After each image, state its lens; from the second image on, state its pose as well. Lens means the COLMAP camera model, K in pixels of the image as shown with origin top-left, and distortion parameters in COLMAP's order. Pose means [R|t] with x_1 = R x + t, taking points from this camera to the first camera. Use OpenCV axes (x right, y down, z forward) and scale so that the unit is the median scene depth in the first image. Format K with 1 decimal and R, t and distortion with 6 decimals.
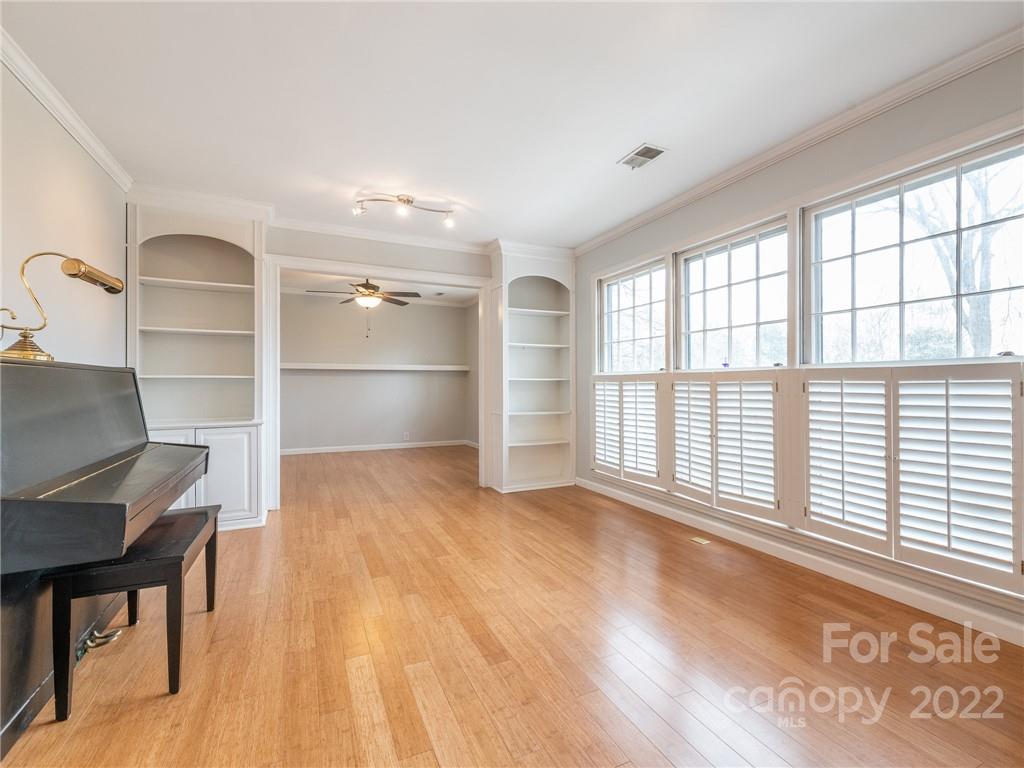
lens RADIAL K [[499.1, 0, 559.3], [0, 499.1, 378.7], [0, 0, 1]] dist [0.021327, -0.008663]
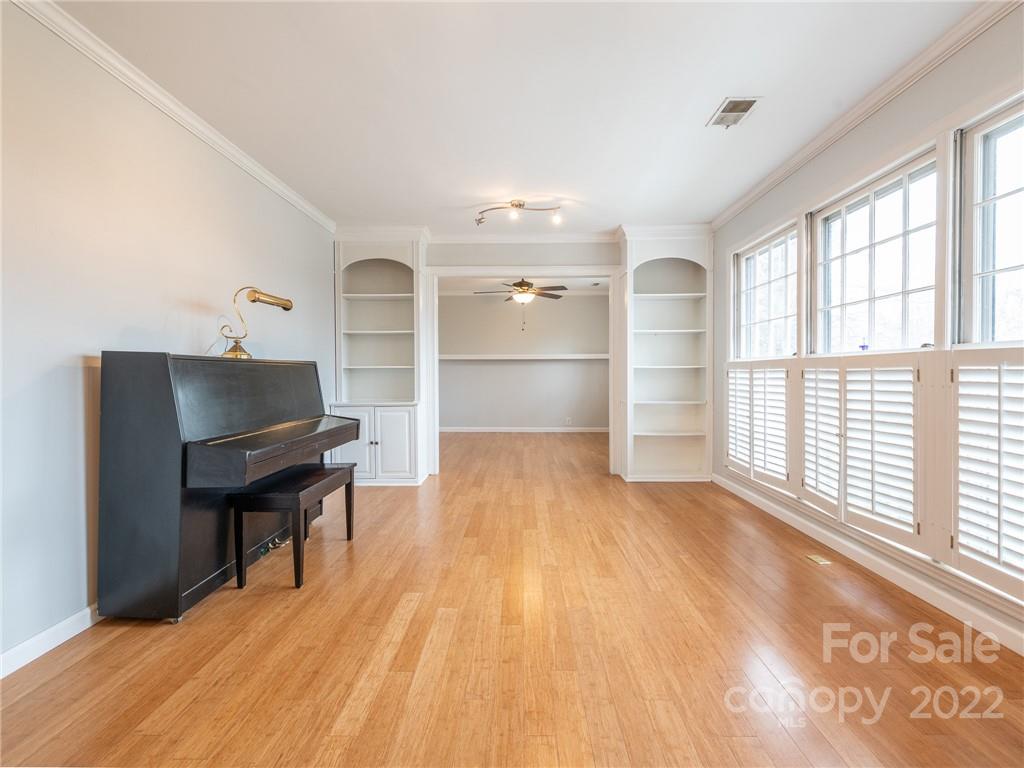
lens RADIAL K [[501.0, 0, 512.4], [0, 501.0, 378.8], [0, 0, 1]] dist [0.014911, -0.000730]
pose [[0.875792, 0.003372, -0.482677, 0.214628], [0.008255, 0.999725, 0.021962, 0.000484], [0.482619, -0.023219, 0.875523, 0.024674]]
